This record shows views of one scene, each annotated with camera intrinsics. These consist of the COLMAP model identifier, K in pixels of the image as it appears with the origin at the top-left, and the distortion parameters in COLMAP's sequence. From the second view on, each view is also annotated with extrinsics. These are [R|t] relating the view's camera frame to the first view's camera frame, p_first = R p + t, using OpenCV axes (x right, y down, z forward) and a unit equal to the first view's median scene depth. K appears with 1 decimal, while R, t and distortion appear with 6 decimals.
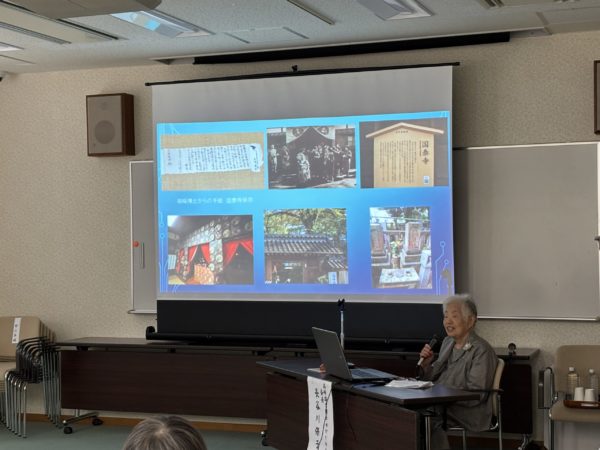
lens RADIAL K [[1078.7, 0, 300.9], [0, 1078.7, 229.6], [0, 0, 1]] dist [0.126133, 0.000000]
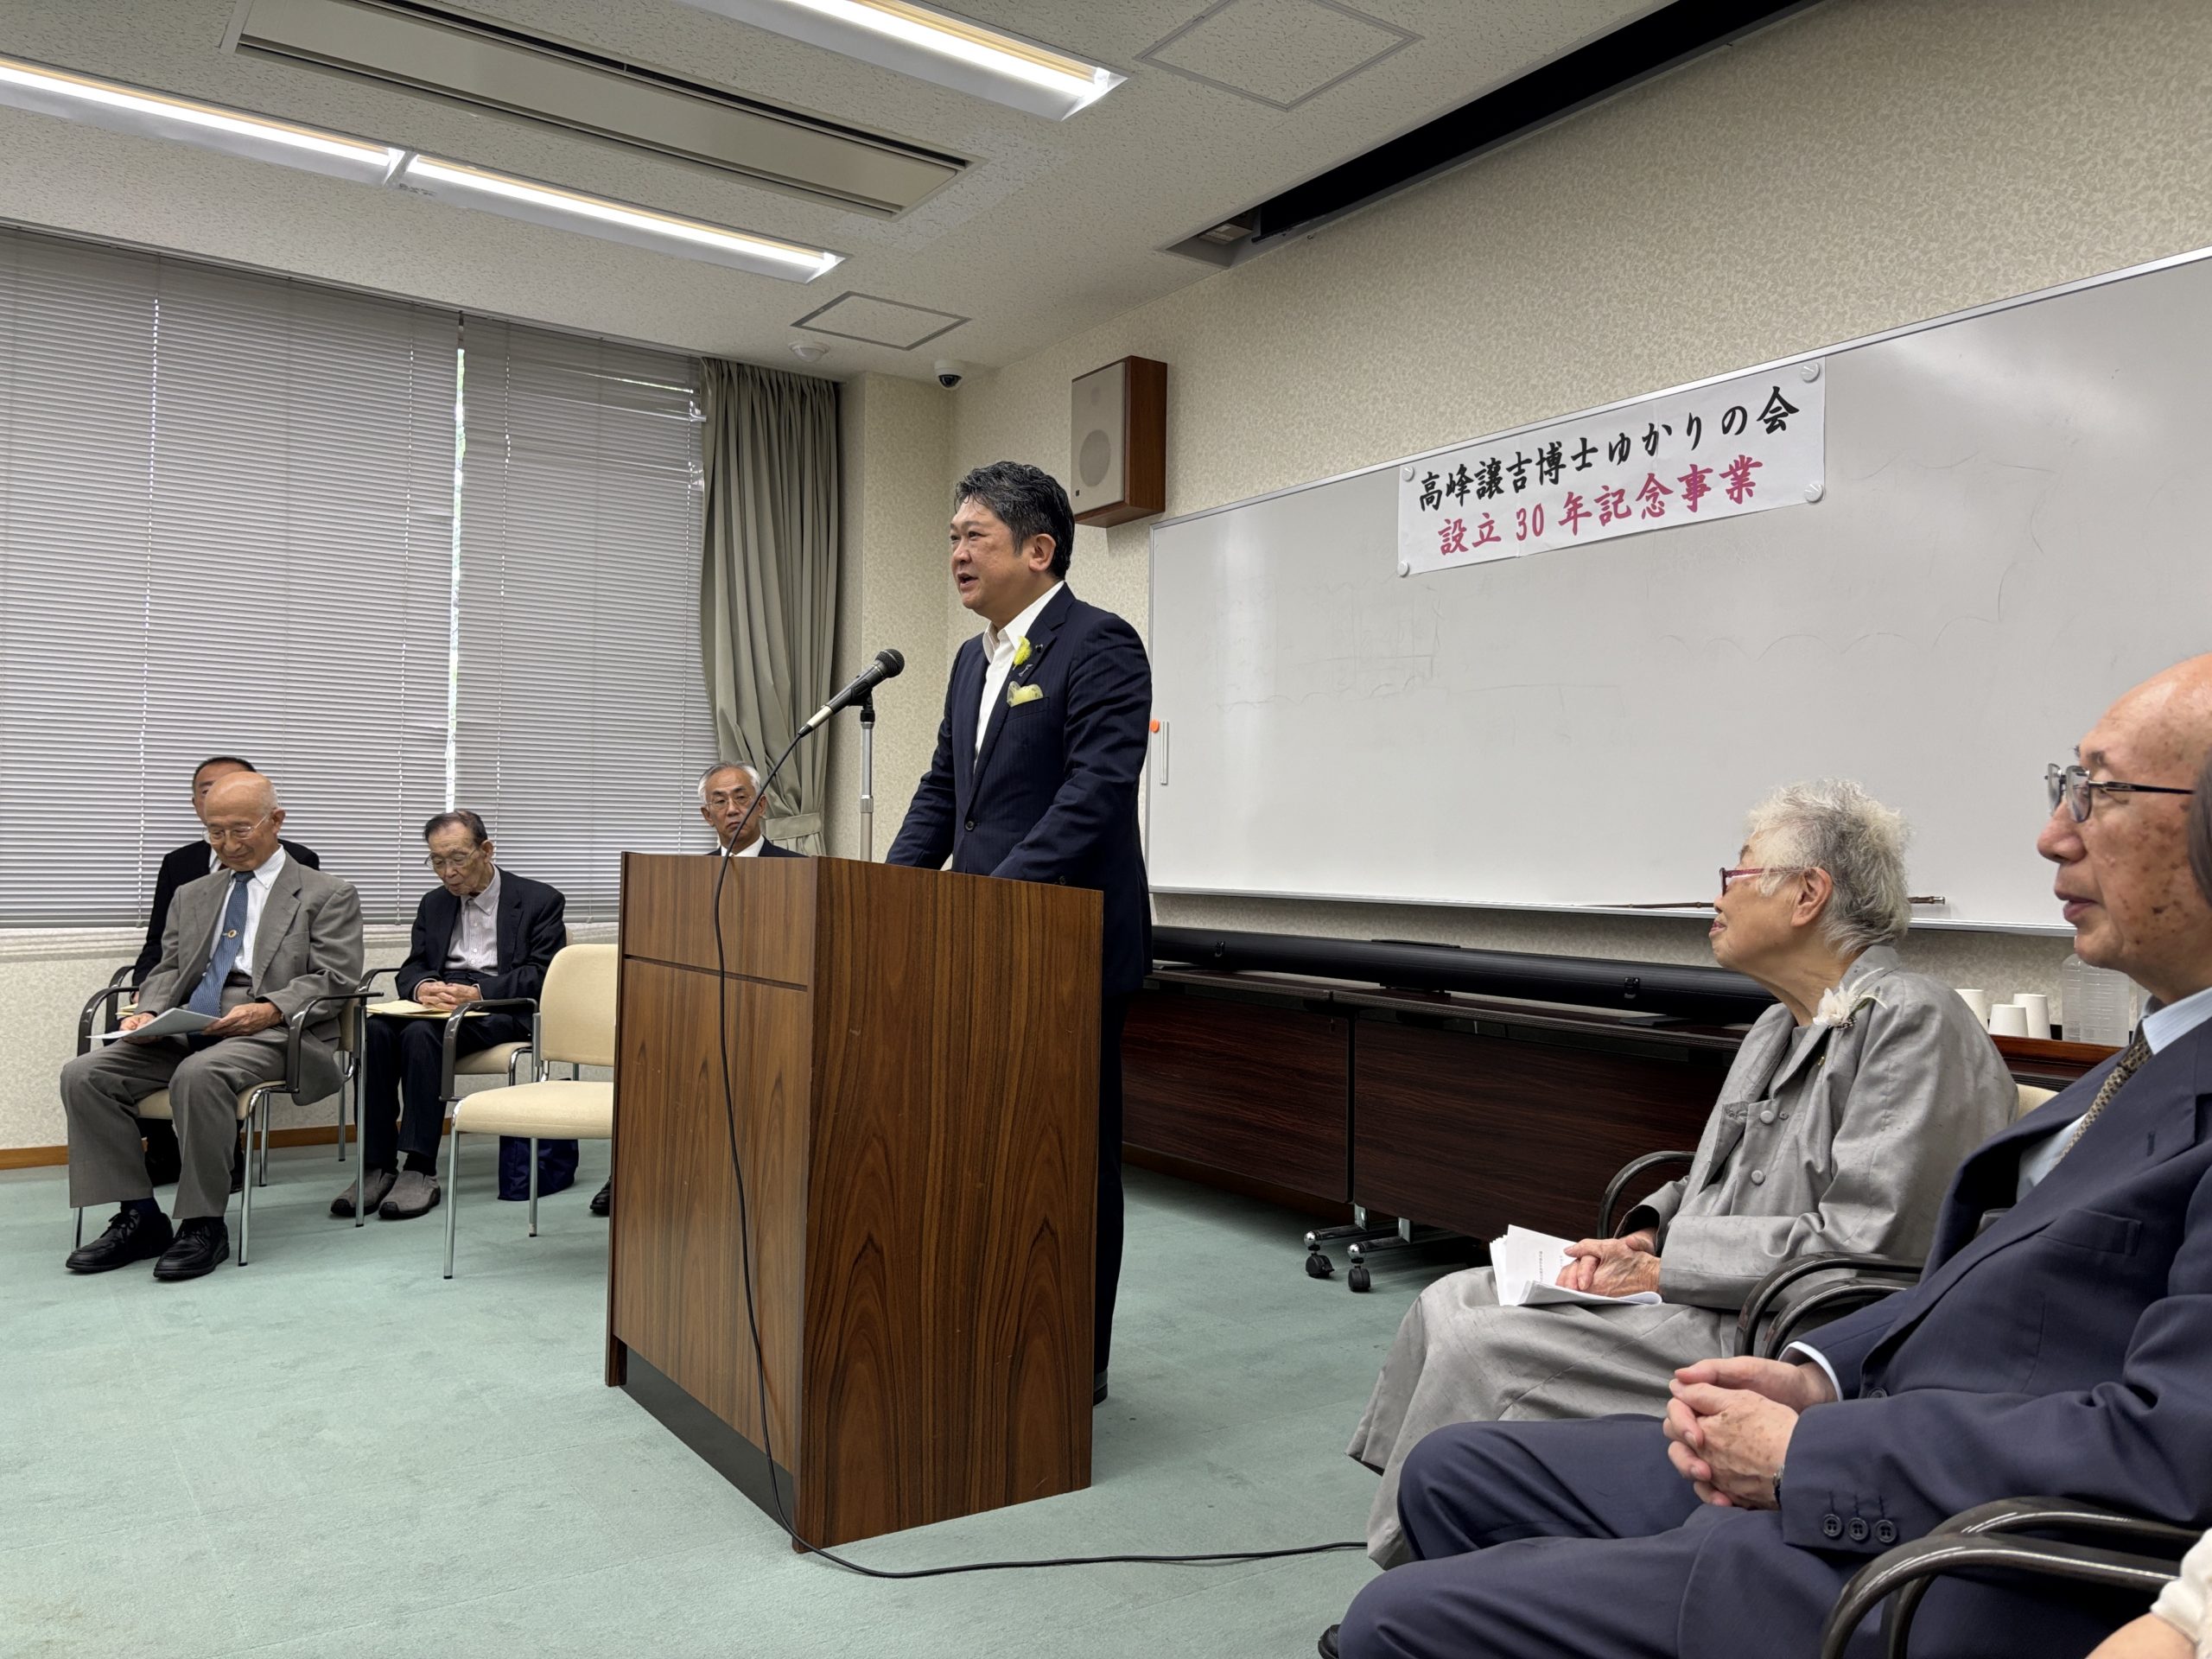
lens RADIAL K [[1684.5, 0, 1105.2], [0, 1684.5, 814.5], [0, 0, 1]] dist [-0.003953, 0.003130]
pose [[0.823600, 0.007412, -0.567123, 0.209435], [-0.022060, 0.999577, -0.018972, 0.066168], [0.566743, 0.028136, 0.823414, 0.515133]]
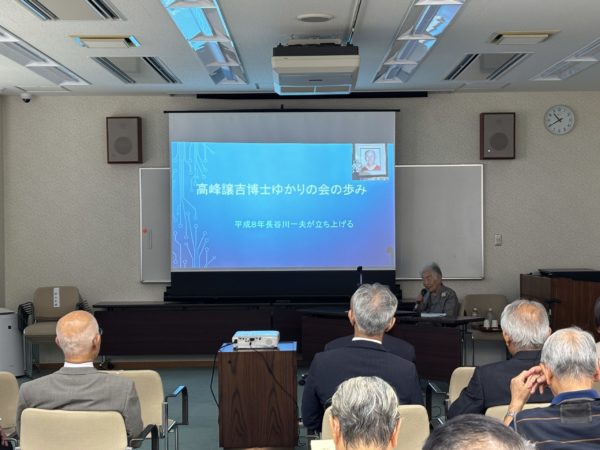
lens RADIAL K [[1083.2, 0, 298.0], [0, 1083.2, 228.5], [0, 0, 1]] dist [0.151471, 0.000000]
pose [[0.935986, -0.000050, 0.352036, -0.489847], [-0.003584, 0.999947, 0.009673, -0.003200], [-0.352018, -0.010316, 0.935936, -0.343837]]
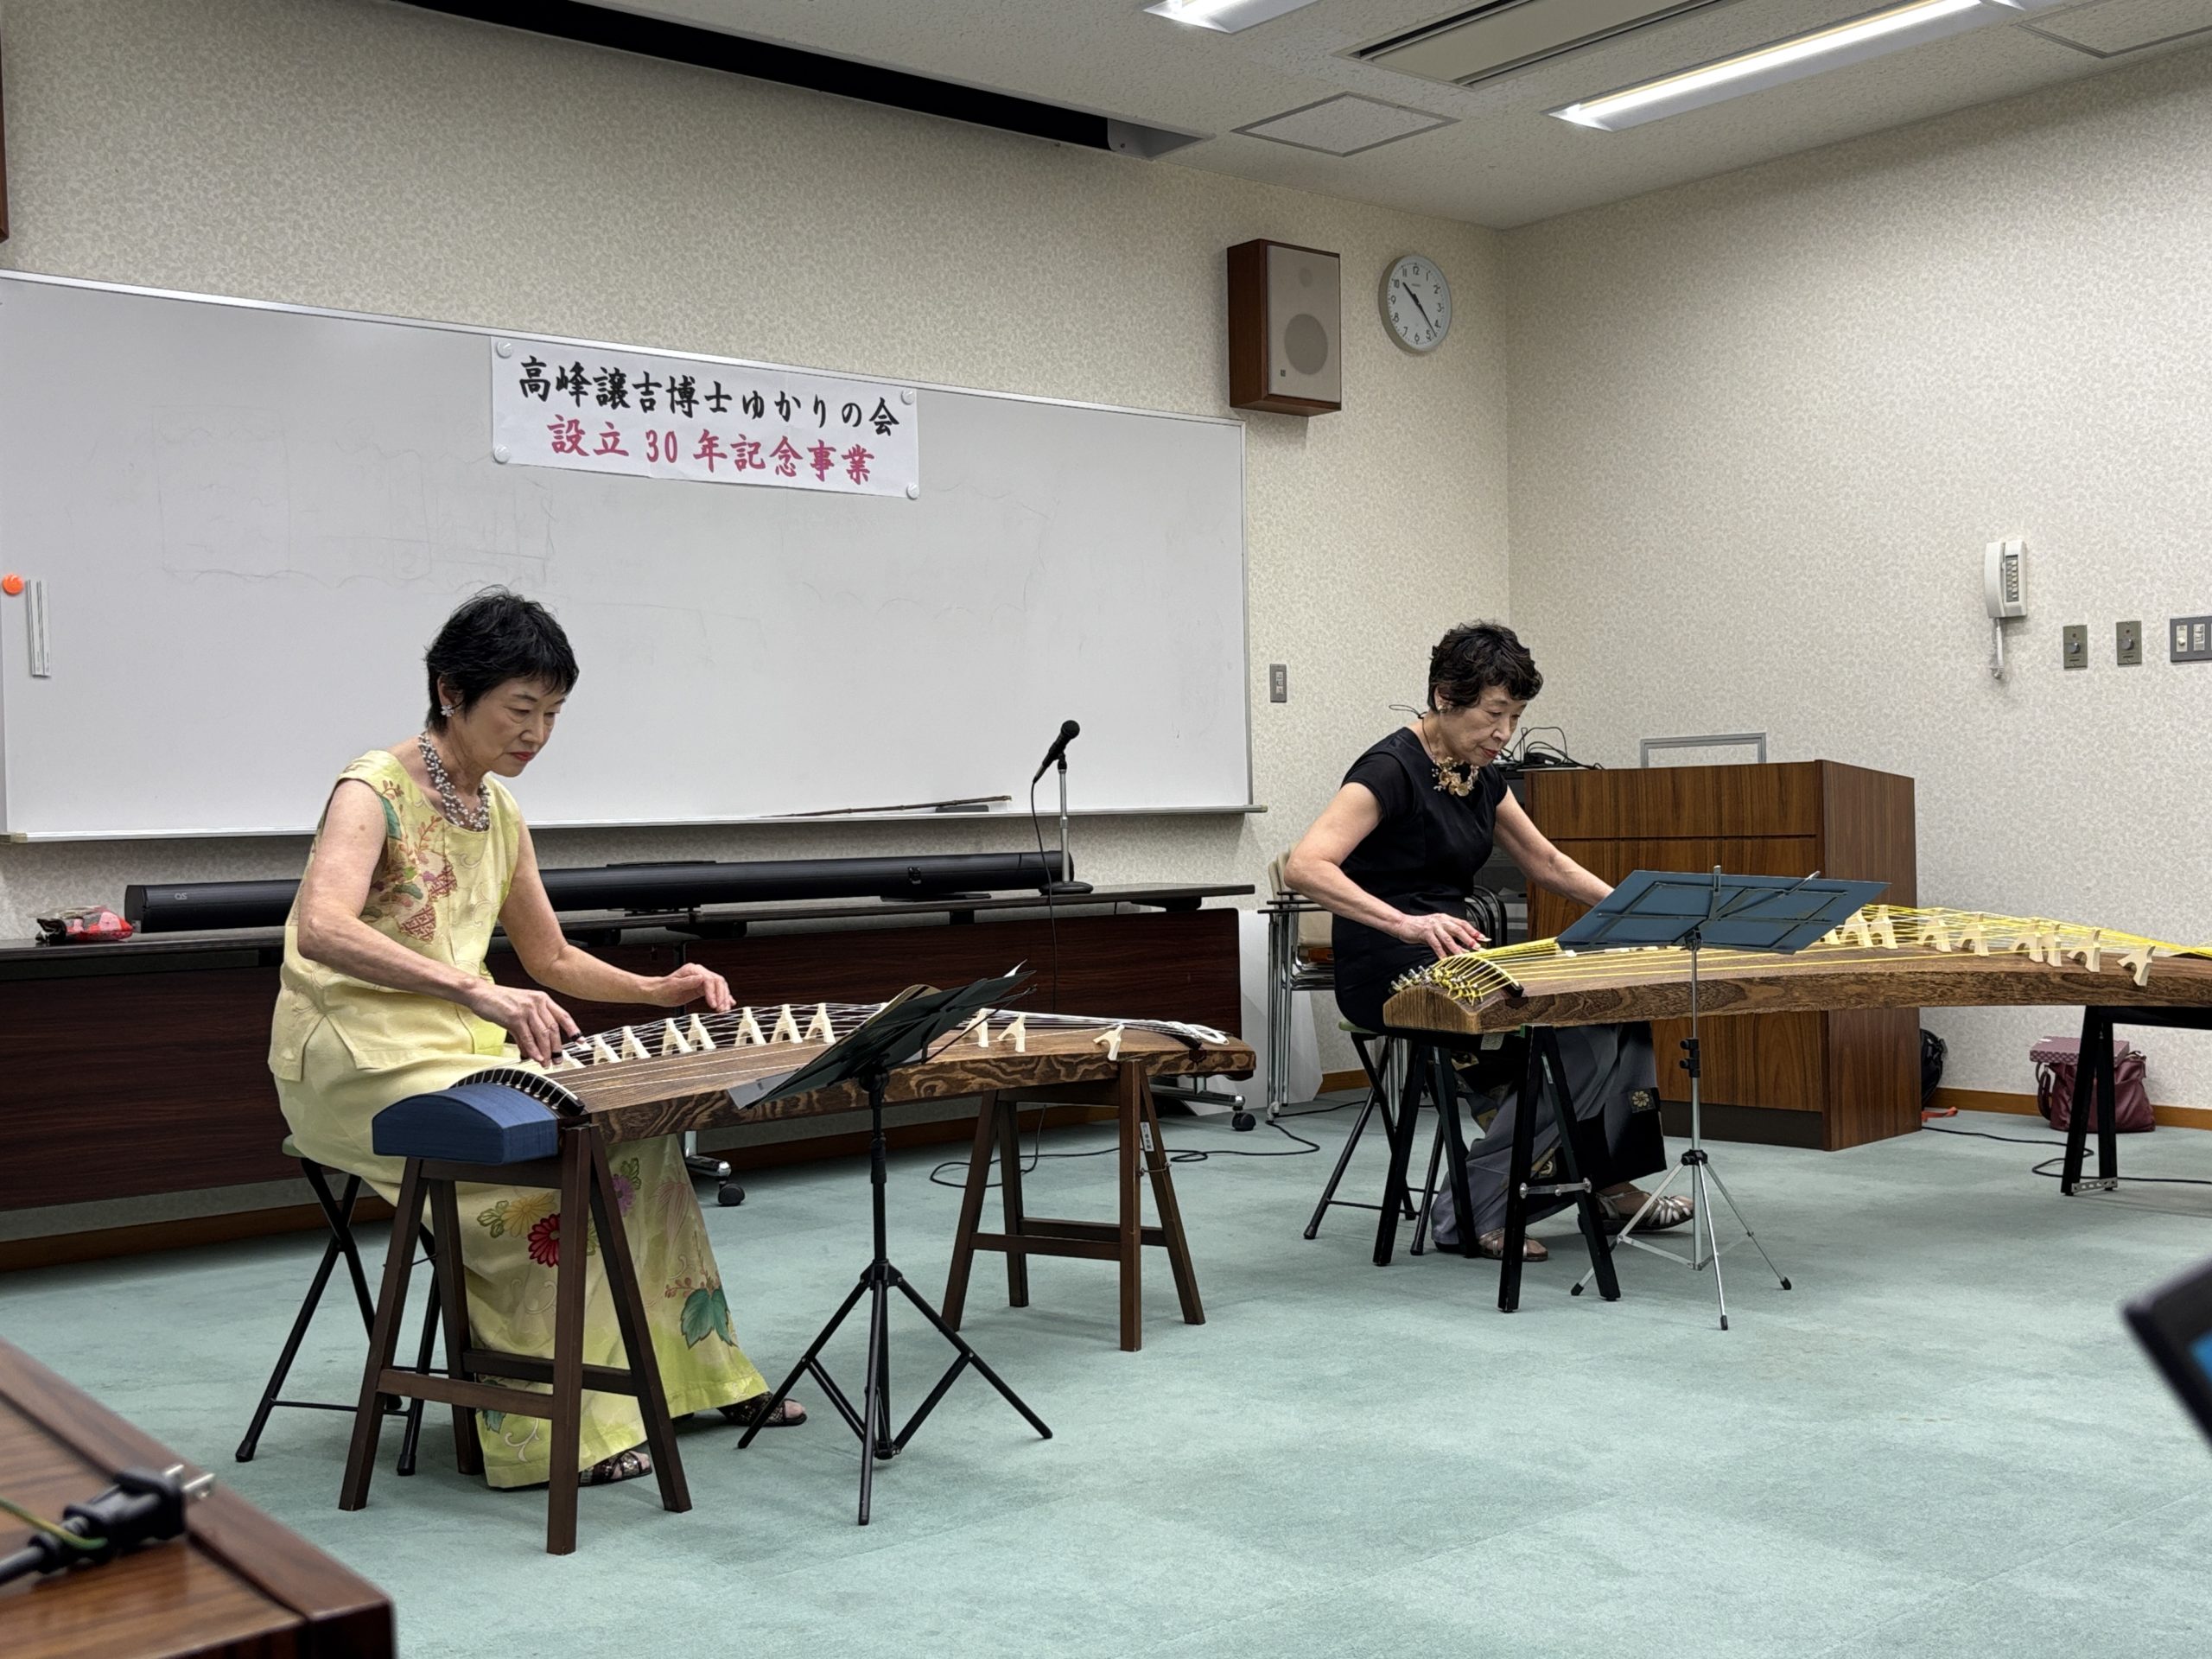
lens RADIAL K [[2386.1, 0, 1109.1], [0, 2386.1, 835.0], [0, 0, 1]] dist [-0.000881, 0.000000]
pose [[0.496544, -0.002453, 0.868008, -0.581345], [0.013282, 0.999900, -0.004773, 0.091217], [-0.867910, 0.013899, 0.496527, 0.523755]]
